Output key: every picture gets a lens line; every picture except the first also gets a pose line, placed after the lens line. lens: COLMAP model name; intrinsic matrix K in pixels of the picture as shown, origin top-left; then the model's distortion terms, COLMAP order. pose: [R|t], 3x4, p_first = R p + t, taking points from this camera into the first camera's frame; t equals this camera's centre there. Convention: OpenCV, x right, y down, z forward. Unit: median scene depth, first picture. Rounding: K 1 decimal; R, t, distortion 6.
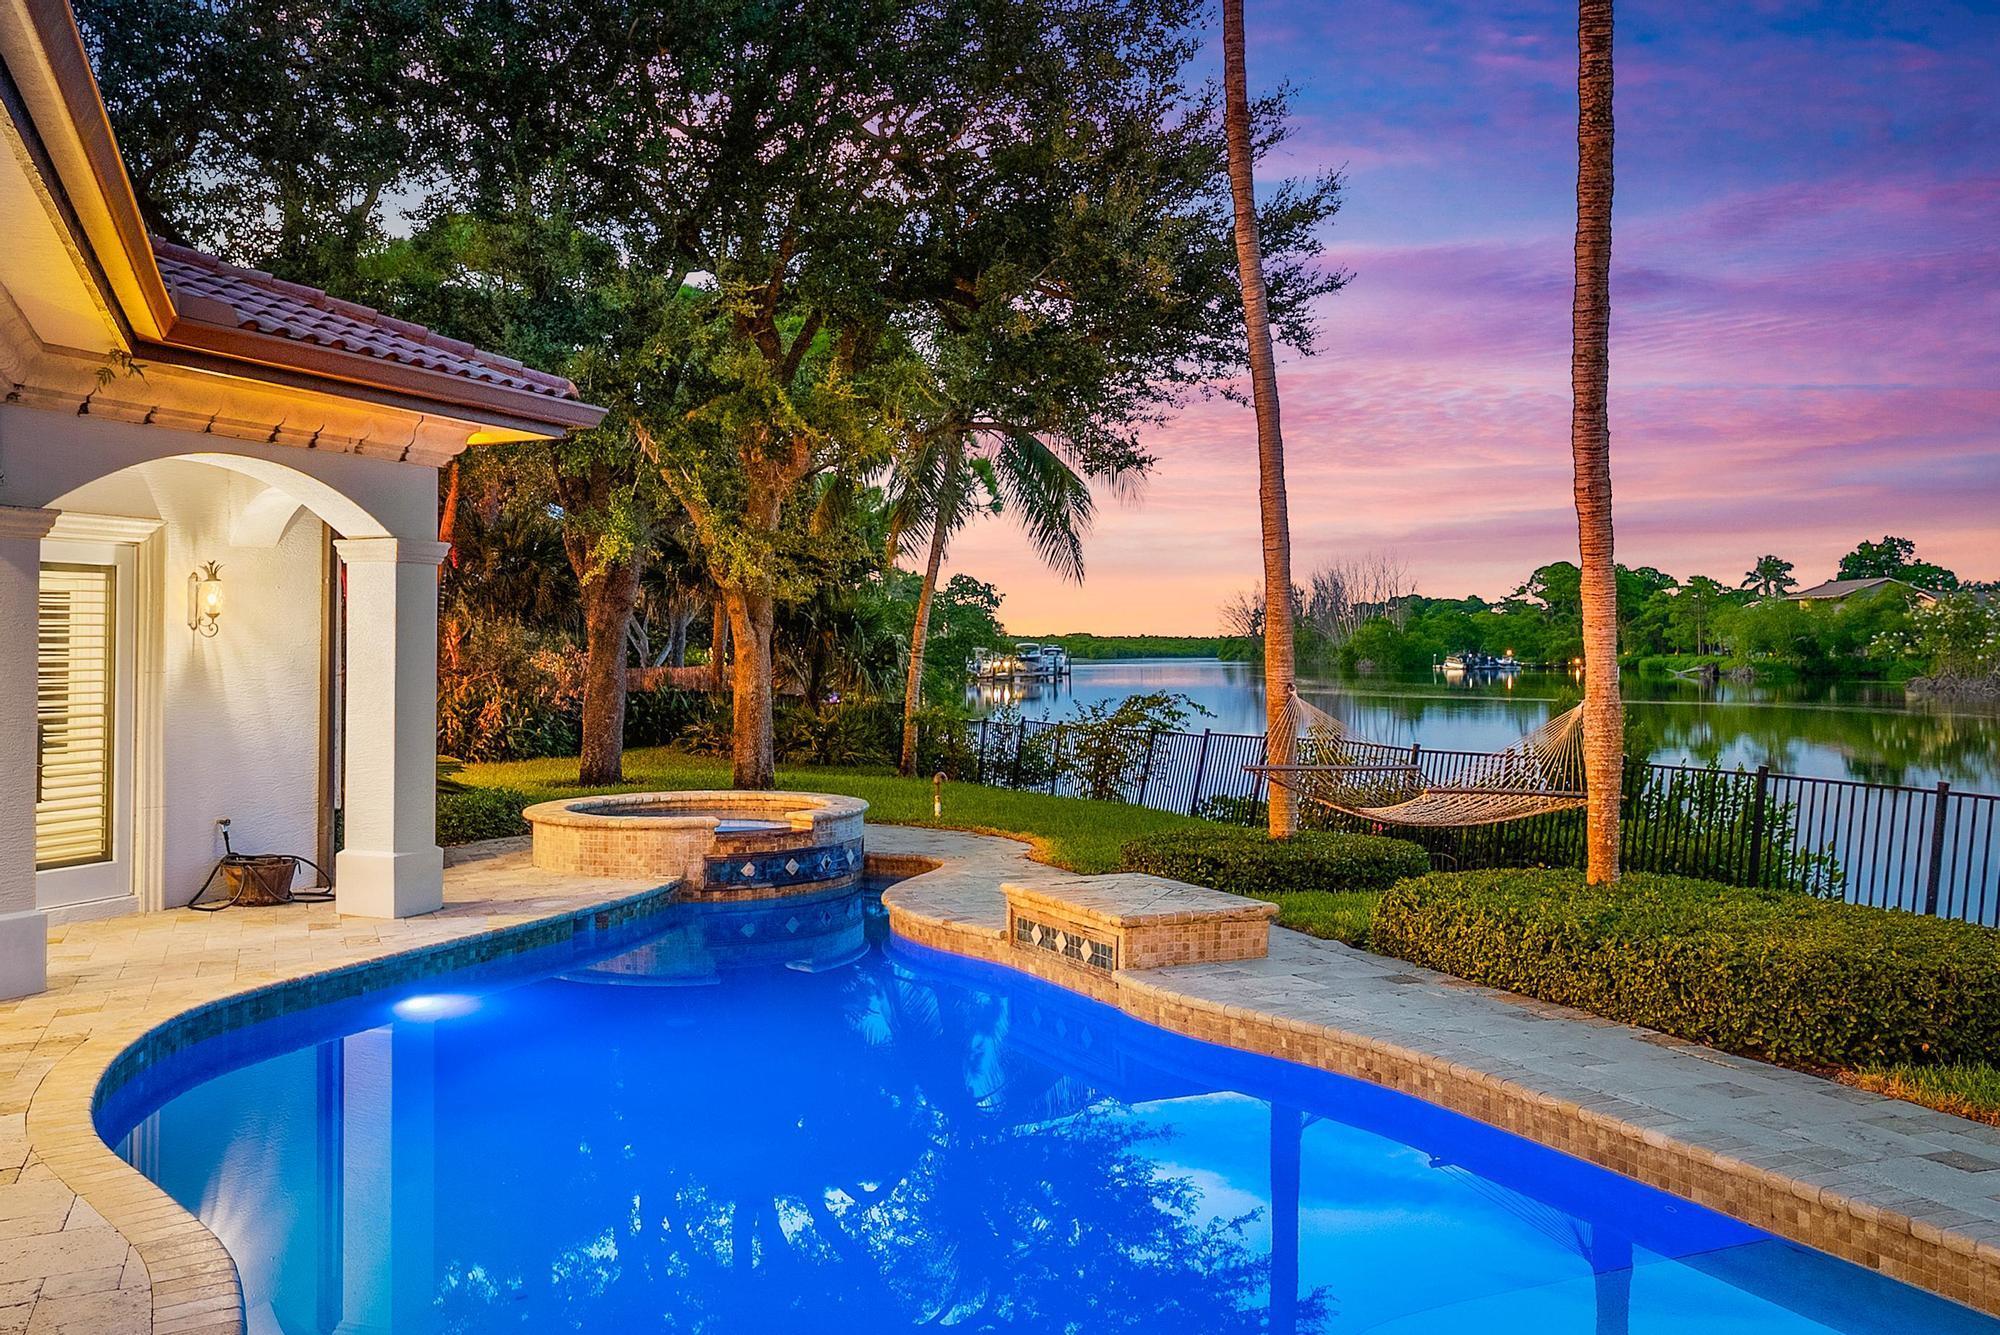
lens RADIAL K [[1666.4, 0, 1000.9], [0, 1666.4, 653.4], [0, 0, 1]] dist [0.000896, -0.000710]
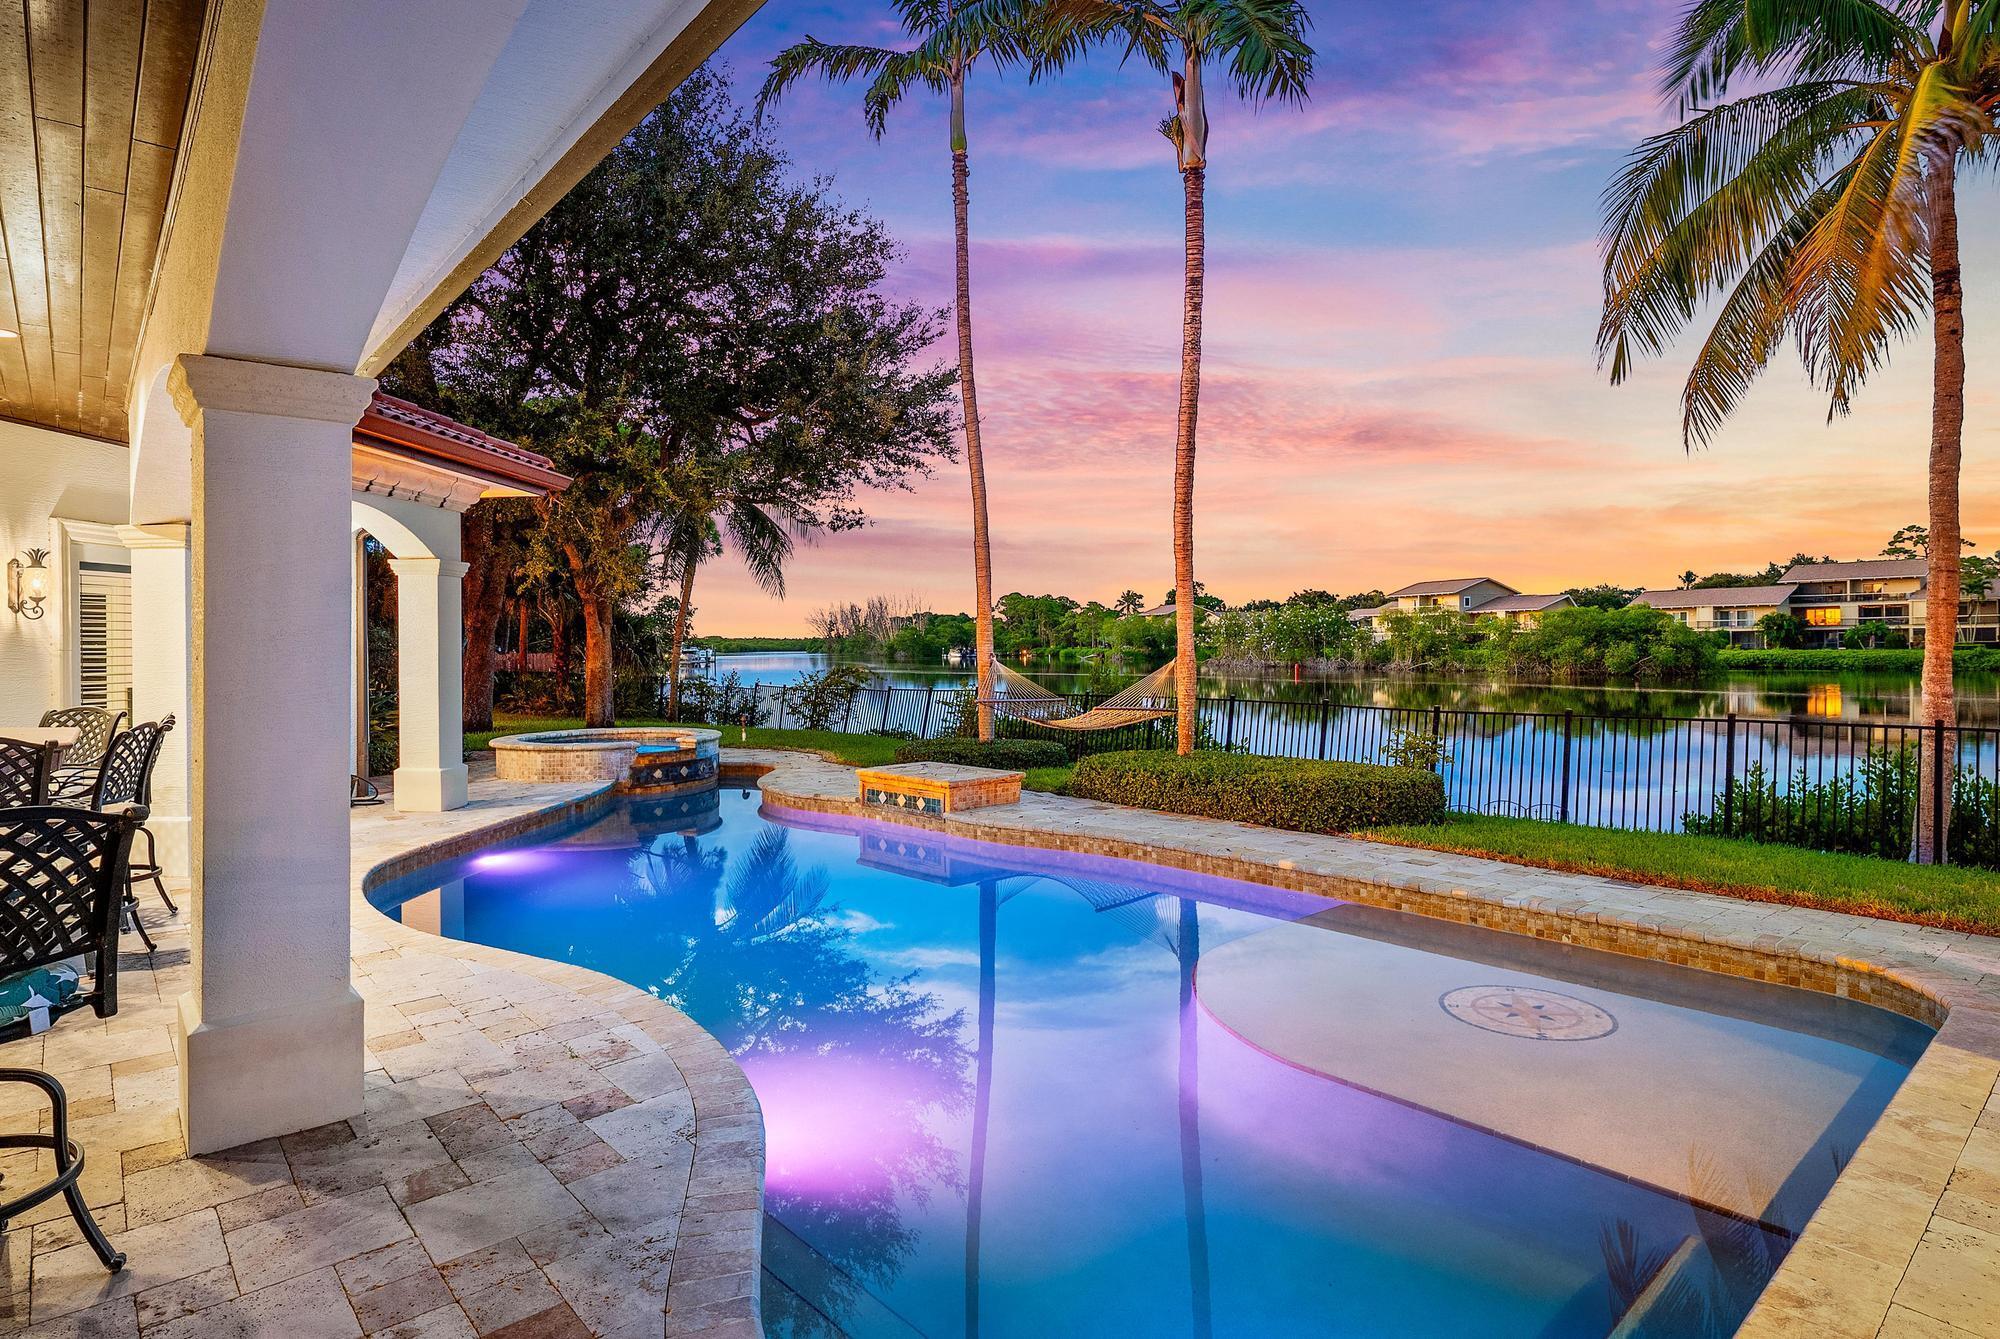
lens RADIAL K [[1045.1, 0, 996.5], [0, 1045.1, 687.6], [0, 0, 1]] dist [0.003646, 0.000079]
pose [[0.952423, -0.016409, 0.304336, -0.146013], [0.004983, 0.999255, 0.038283, 0.010931], [-0.304738, -0.034945, 0.951795, -0.044533]]
